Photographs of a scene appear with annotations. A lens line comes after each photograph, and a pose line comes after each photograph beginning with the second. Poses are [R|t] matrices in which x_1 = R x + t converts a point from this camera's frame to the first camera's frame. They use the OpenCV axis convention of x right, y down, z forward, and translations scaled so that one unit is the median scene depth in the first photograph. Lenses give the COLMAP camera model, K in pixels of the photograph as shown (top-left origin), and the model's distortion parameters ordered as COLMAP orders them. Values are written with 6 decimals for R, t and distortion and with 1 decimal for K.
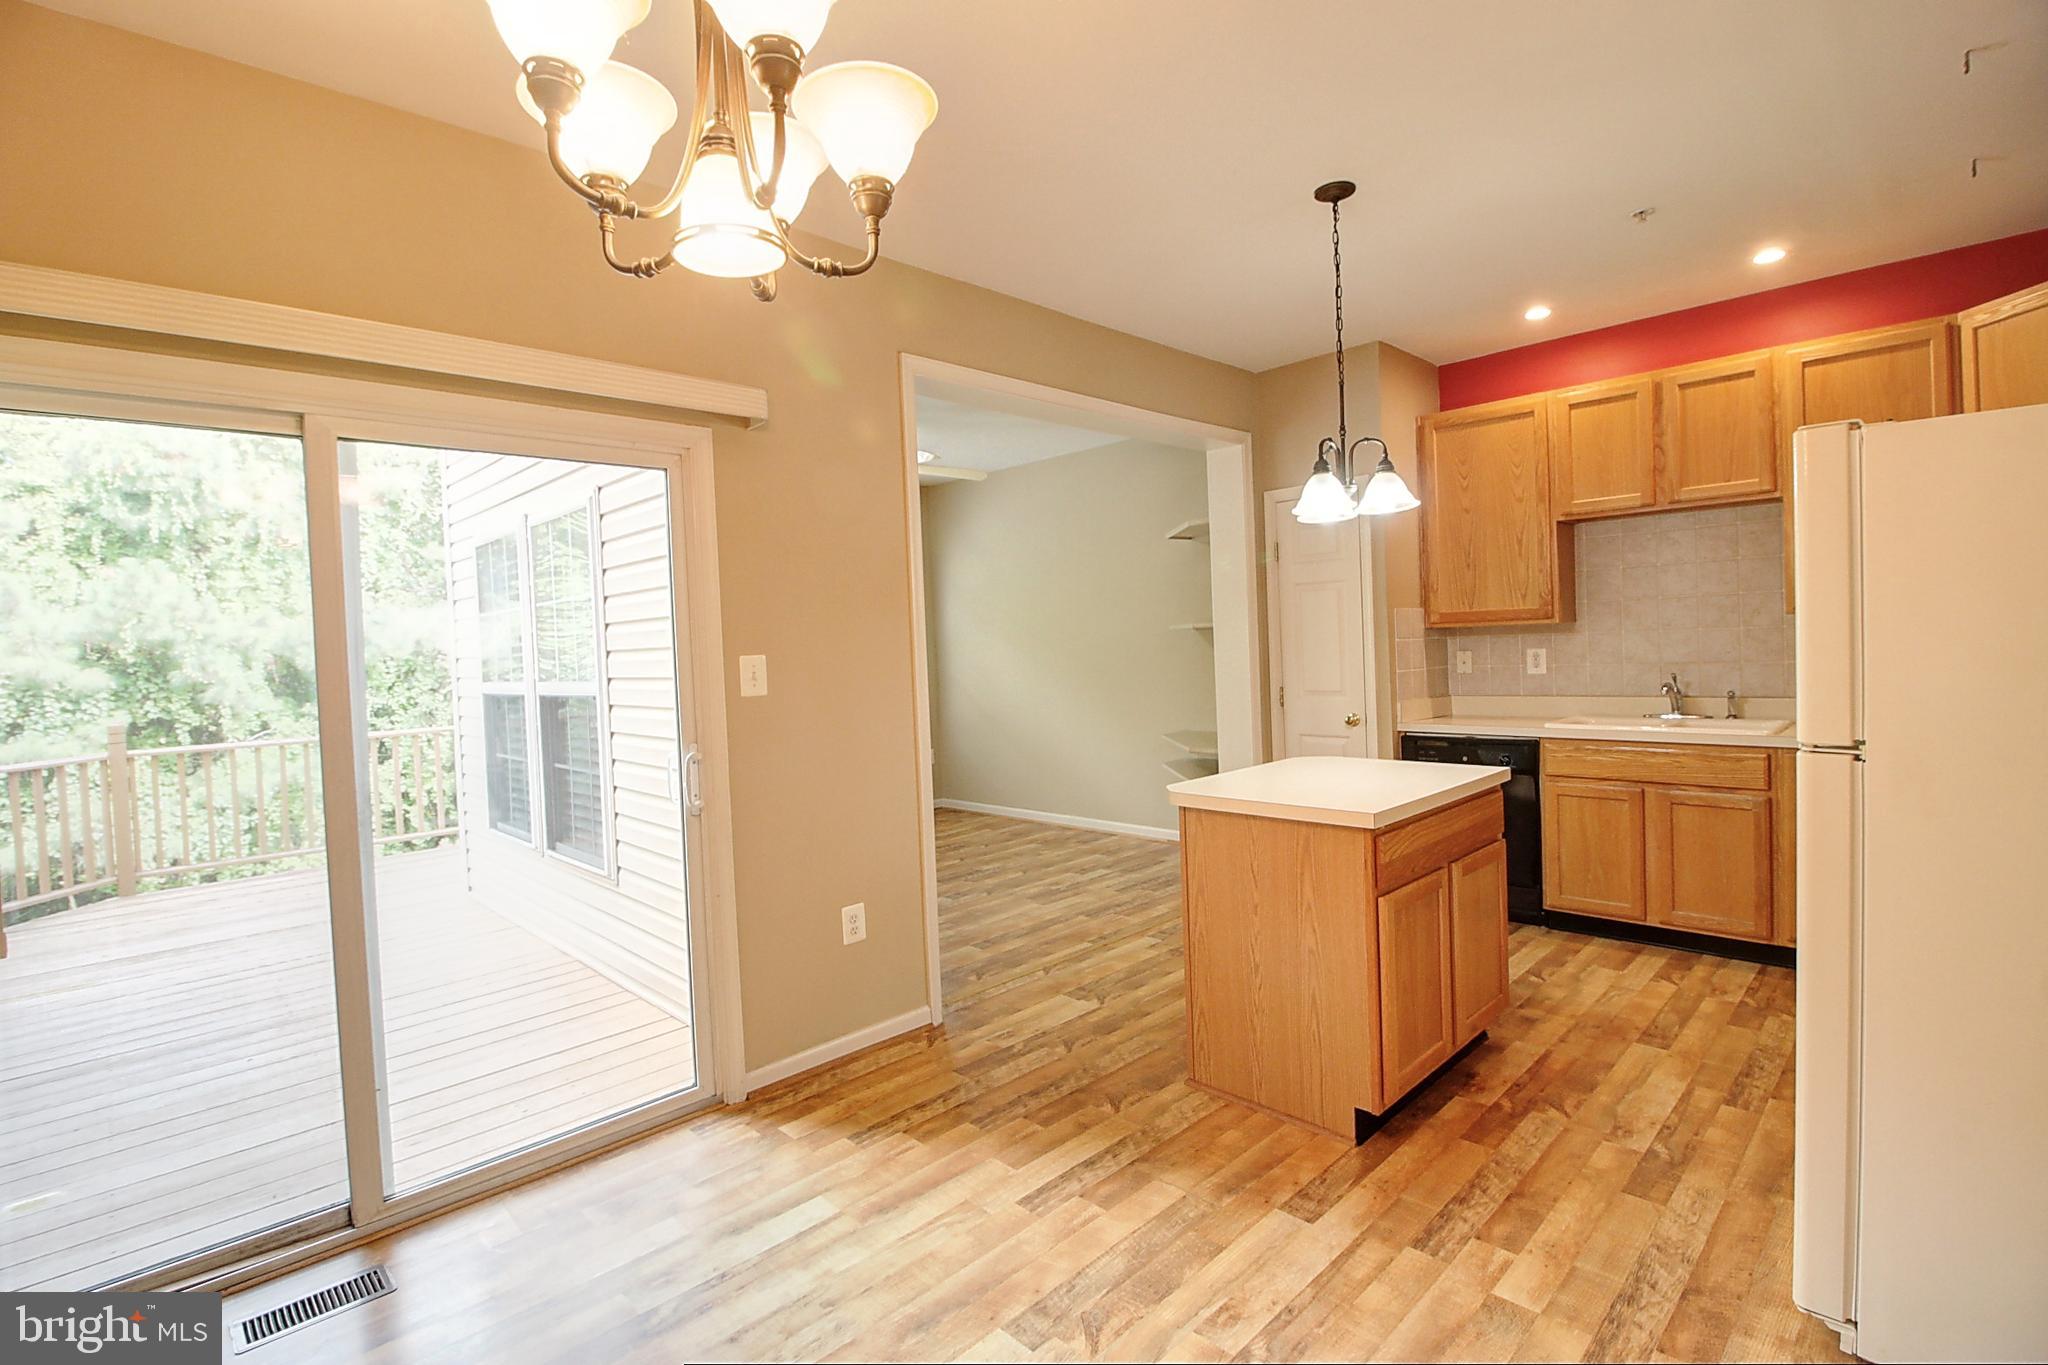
lens RADIAL K [[951.7, 0, 1052.1], [0, 951.7, 667.0], [0, 0, 1]] dist [-0.002946, -0.012592]
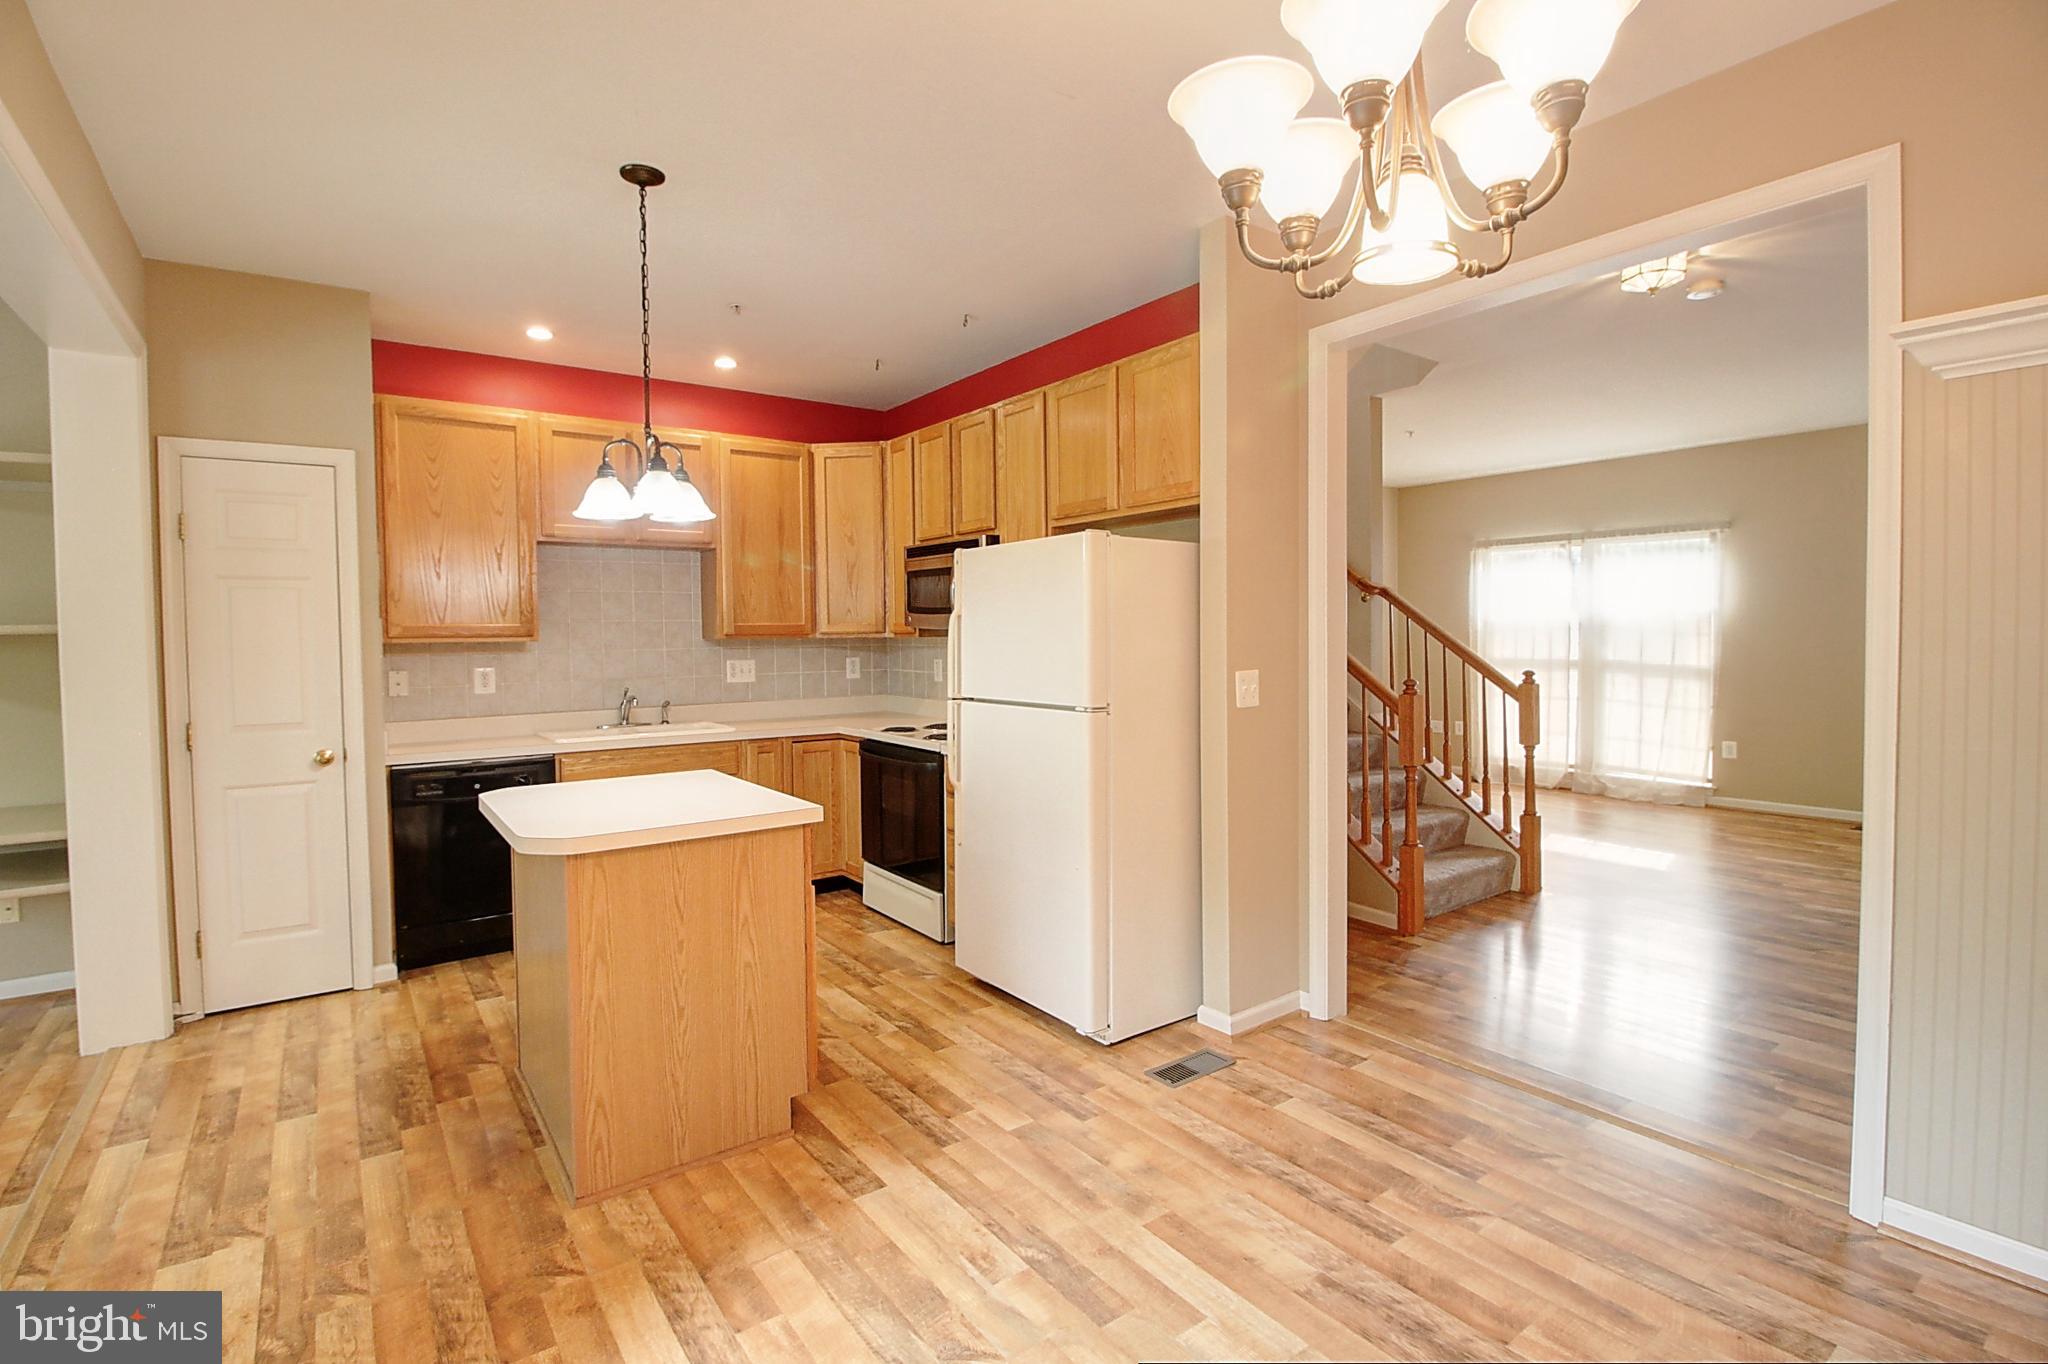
lens RADIAL K [[951.7, 0, 1046.4], [0, 951.7, 637.2], [0, 0, 1]] dist [-0.002946, -0.012592]
pose [[0.142925, 0.034980, 0.989115, -0.420069], [0.033830, 0.998619, -0.040205, 0.009190], [-0.989155, 0.039208, 0.141544, 0.346396]]
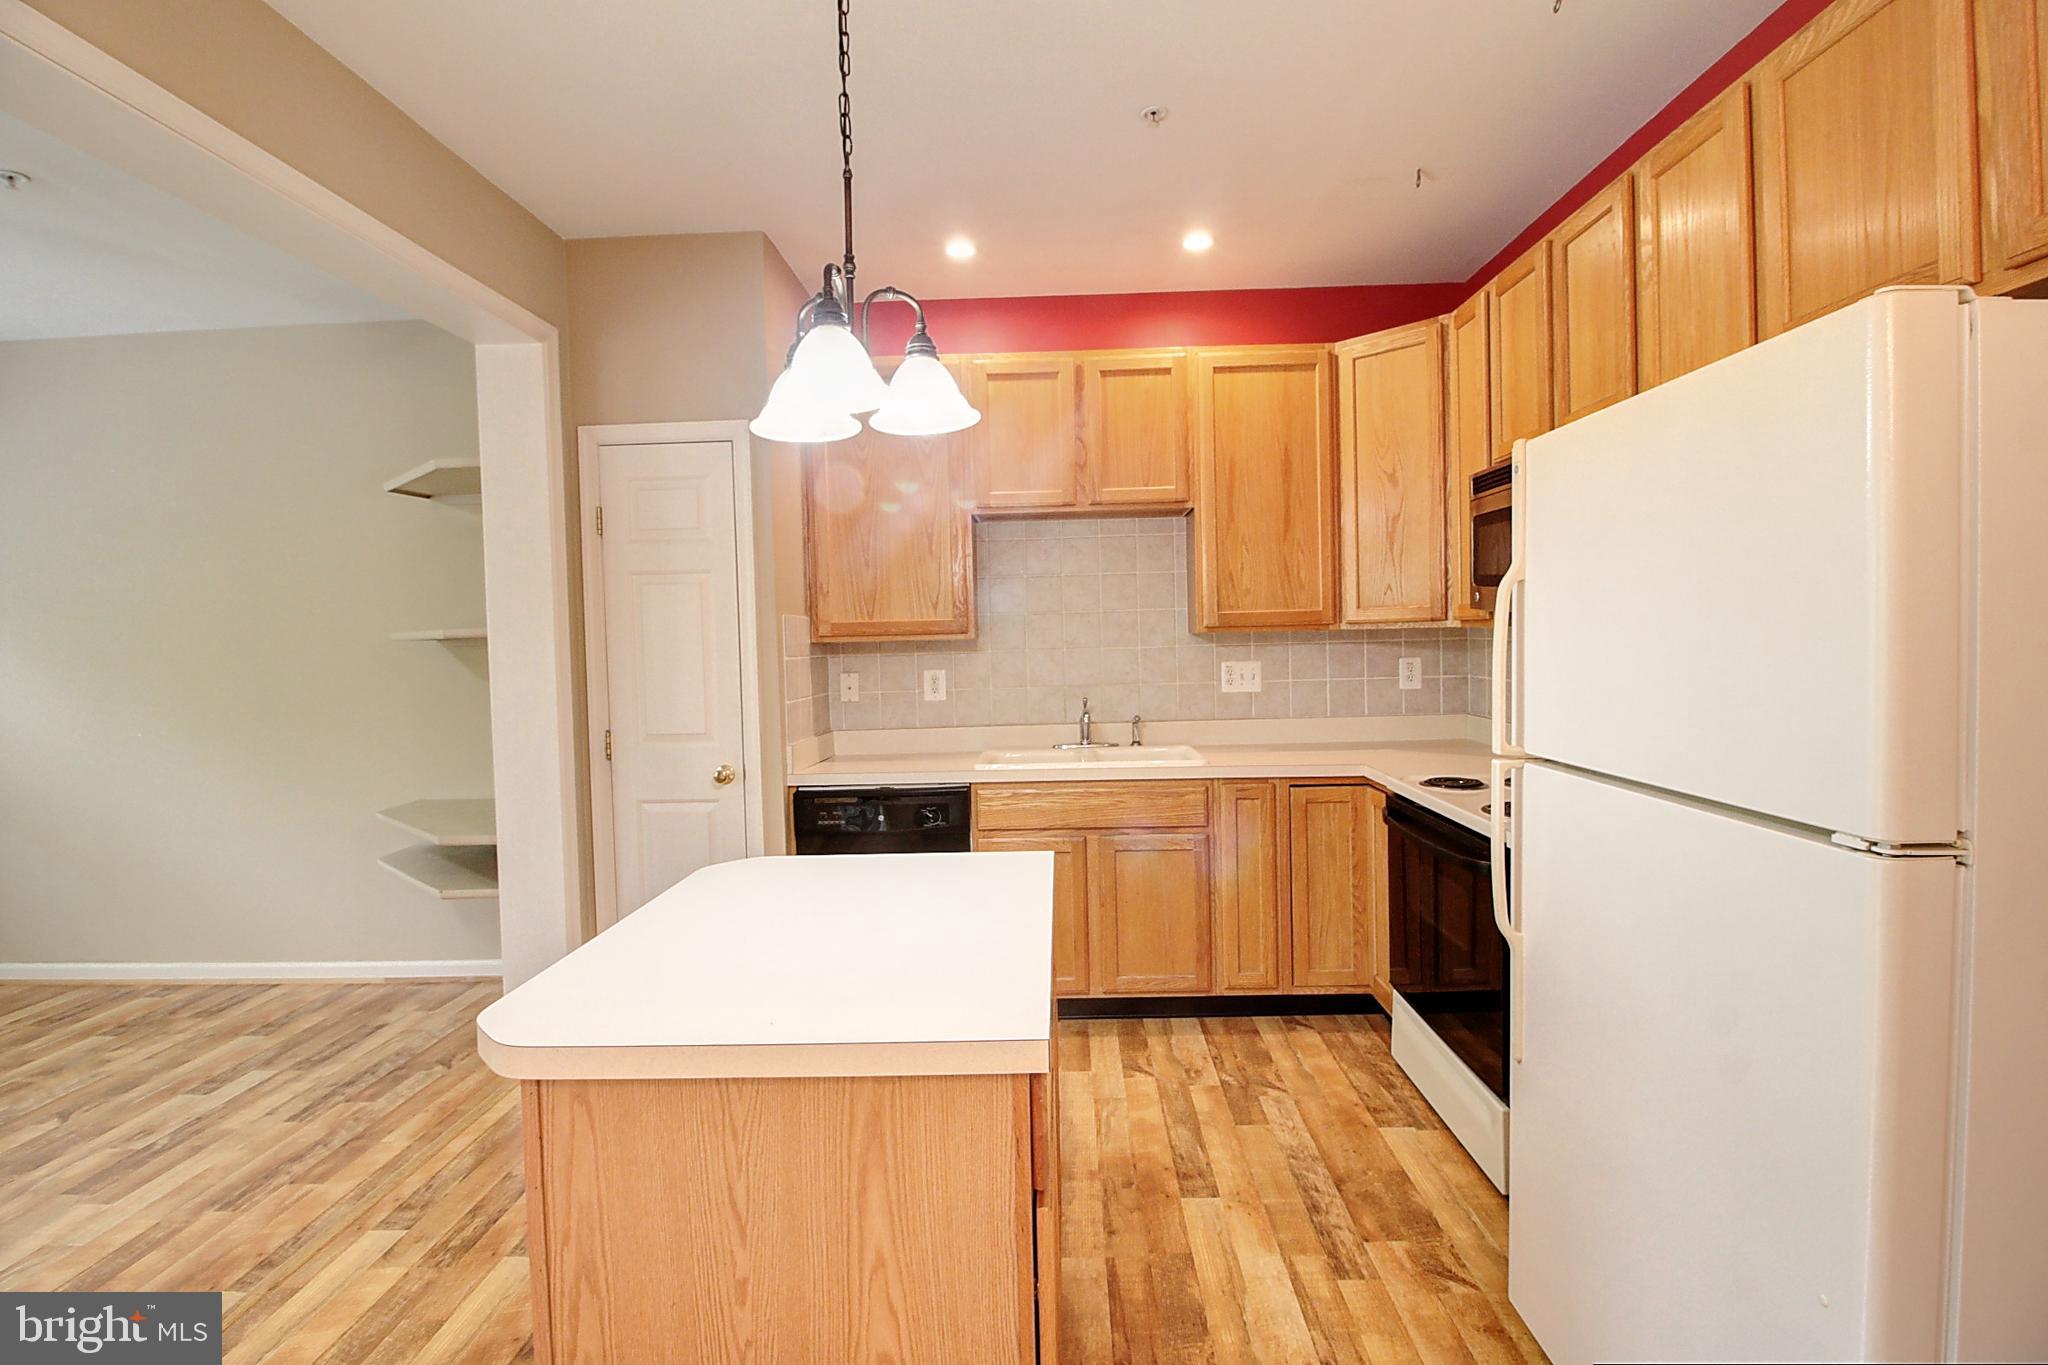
lens RADIAL K [[951.7, 0, 1037.9], [0, 951.7, 661.3], [0, 0, 1]] dist [-0.002946, -0.012592]
pose [[0.728936, 0.003397, 0.684573, 0.013738], [0.014967, 0.999670, -0.020897, -0.009656], [-0.684418, 0.025478, 0.728645, 0.394216]]
